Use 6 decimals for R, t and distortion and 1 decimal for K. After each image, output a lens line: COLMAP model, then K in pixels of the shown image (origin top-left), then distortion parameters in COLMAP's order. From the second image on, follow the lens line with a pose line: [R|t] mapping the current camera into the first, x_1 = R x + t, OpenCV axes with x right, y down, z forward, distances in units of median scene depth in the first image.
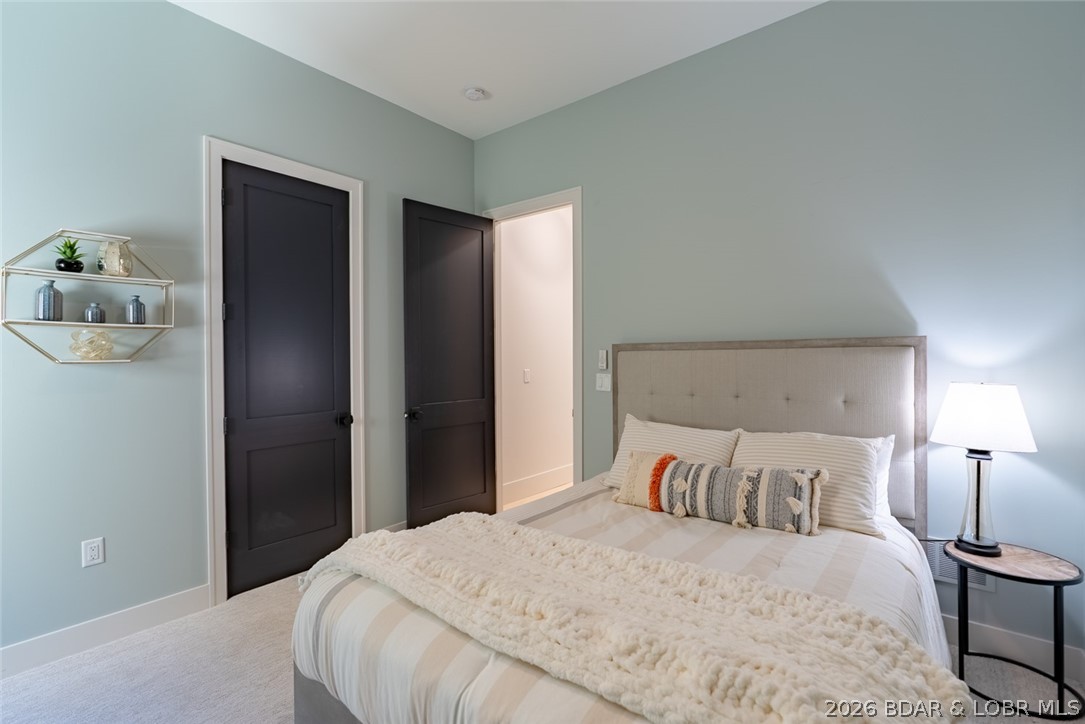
lens RADIAL K [[492.8, 0, 541.6], [0, 492.8, 359.5], [0, 0, 1]] dist [-0.004574, 0.001841]
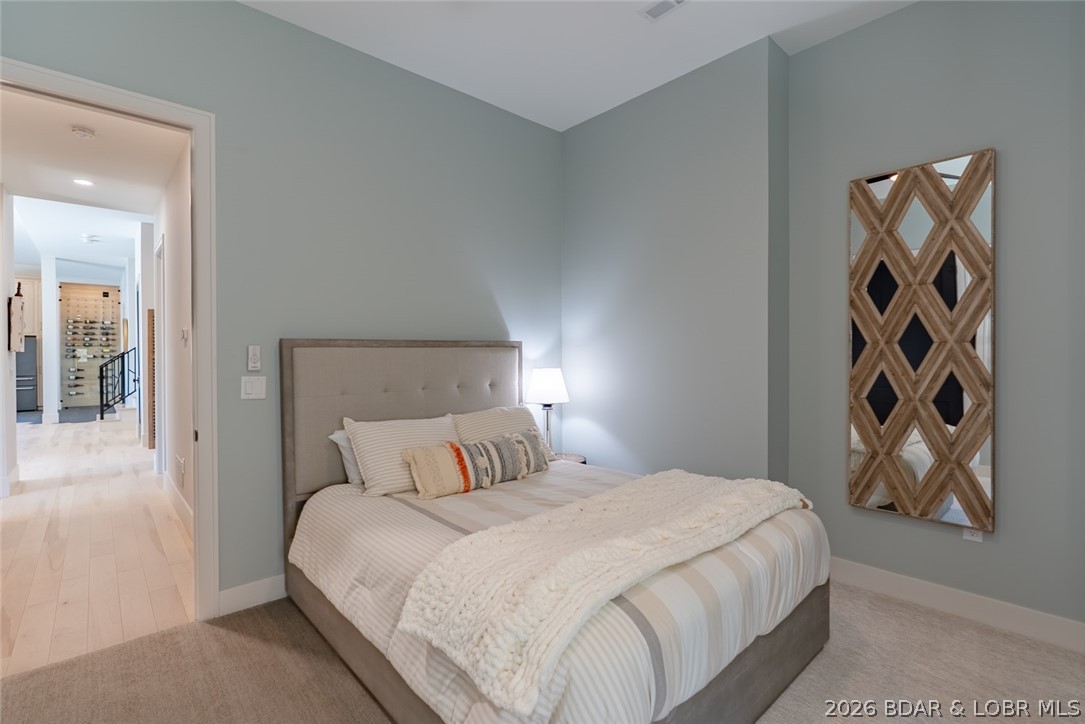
lens RADIAL K [[492.8, 0, 541.3], [0, 492.8, 360.7], [0, 0, 1]] dist [-0.004574, 0.001841]
pose [[0.164506, -0.014881, 0.986264, -0.805707], [0.006218, 0.999882, 0.014049, -0.004644], [-0.986356, 0.003821, 0.164579, 0.624089]]
